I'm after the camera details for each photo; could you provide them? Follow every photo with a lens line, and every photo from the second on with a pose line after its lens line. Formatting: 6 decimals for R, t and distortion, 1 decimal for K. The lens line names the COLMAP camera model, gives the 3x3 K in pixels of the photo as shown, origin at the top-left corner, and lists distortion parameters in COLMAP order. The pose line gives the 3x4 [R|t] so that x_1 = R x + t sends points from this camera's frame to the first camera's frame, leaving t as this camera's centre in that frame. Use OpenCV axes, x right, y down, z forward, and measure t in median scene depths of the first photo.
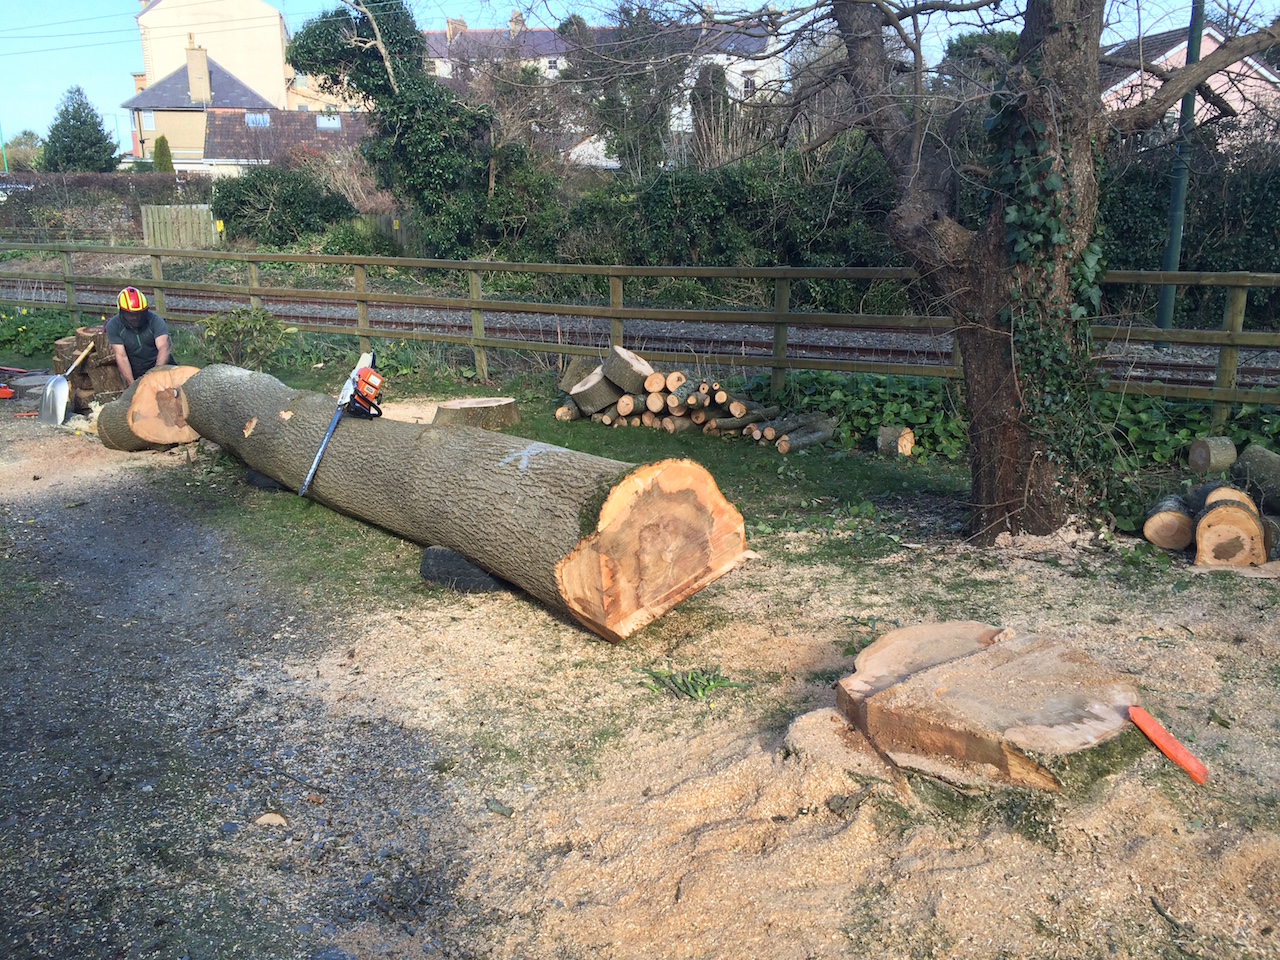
lens RADIAL K [[1090.6, 0, 640.0], [0, 1090.6, 480.0], [0, 0, 1]] dist [0.069012, -0.099712]
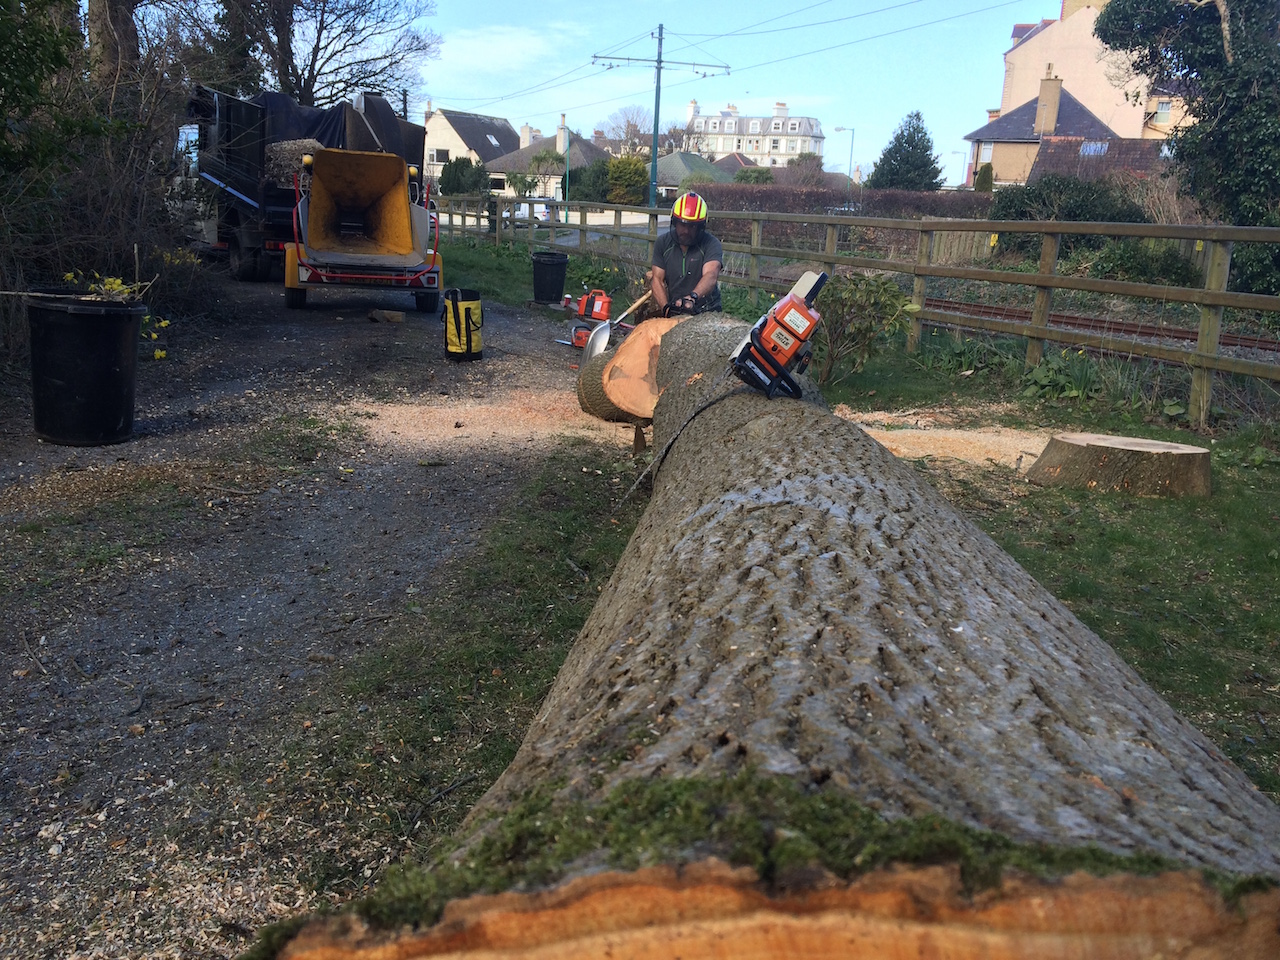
lens RADIAL K [[1090.6, 0, 640.0], [0, 1090.6, 480.0], [0, 0, 1]] dist [0.069012, -0.099712]
pose [[0.752129, 0.199430, -0.628116, 0.007334], [-0.227674, 0.973060, 0.036325, -0.007600], [0.618439, 0.115685, 0.777271, 0.184792]]
